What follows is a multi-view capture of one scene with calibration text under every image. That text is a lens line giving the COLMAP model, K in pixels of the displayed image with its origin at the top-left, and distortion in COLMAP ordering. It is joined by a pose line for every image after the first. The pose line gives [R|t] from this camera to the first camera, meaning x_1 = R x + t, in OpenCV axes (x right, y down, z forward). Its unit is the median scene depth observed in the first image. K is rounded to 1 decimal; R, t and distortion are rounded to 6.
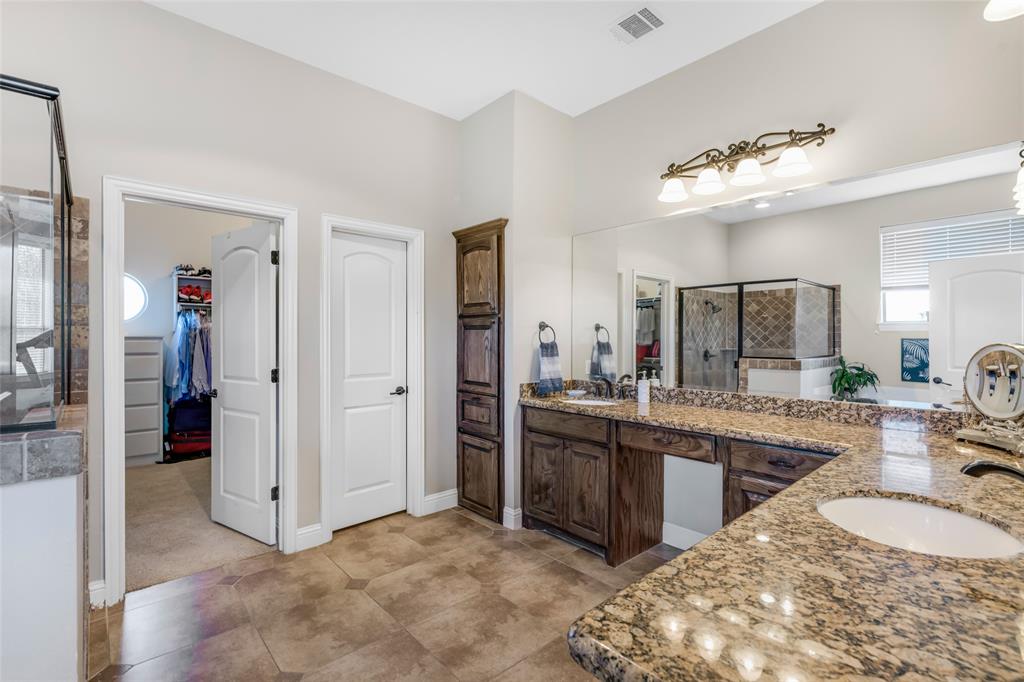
lens RADIAL K [[463.9, 0, 512.0], [0, 463.9, 341.0], [0, 0, 1]] dist [-0.000716, -0.000008]
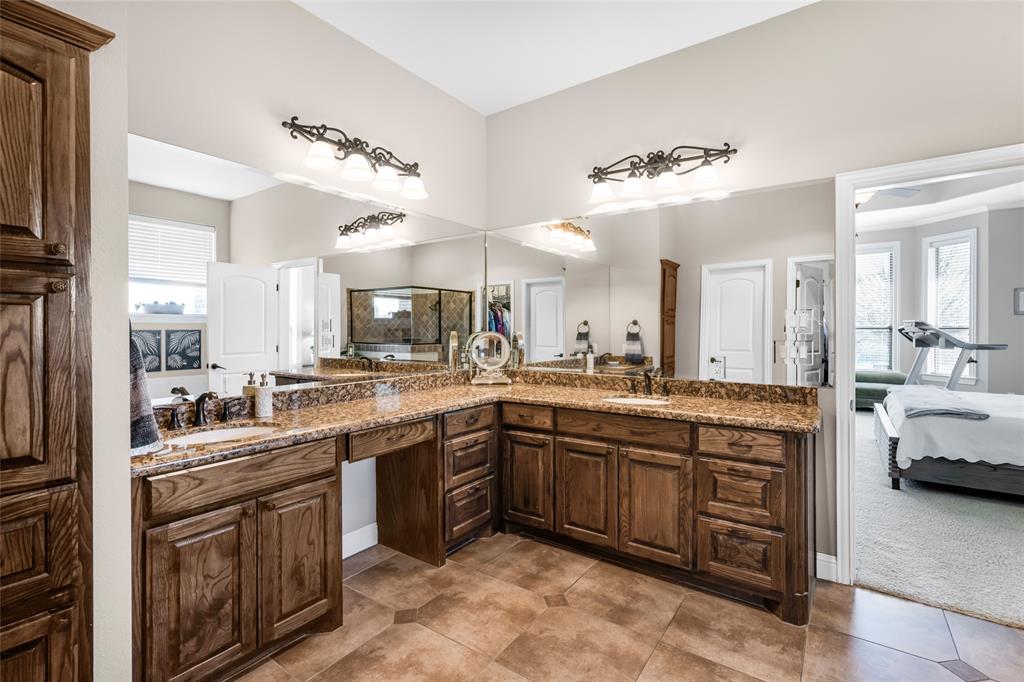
lens RADIAL K [[474.9, 0, 511.0], [0, 474.9, 329.6], [0, 0, 1]] dist [-0.000566, -0.000249]
pose [[-0.225639, -0.002015, 0.974209, -0.605206], [0.006325, 0.999974, 0.003533, -0.005291], [-0.974191, 0.006959, -0.225620, 0.891926]]
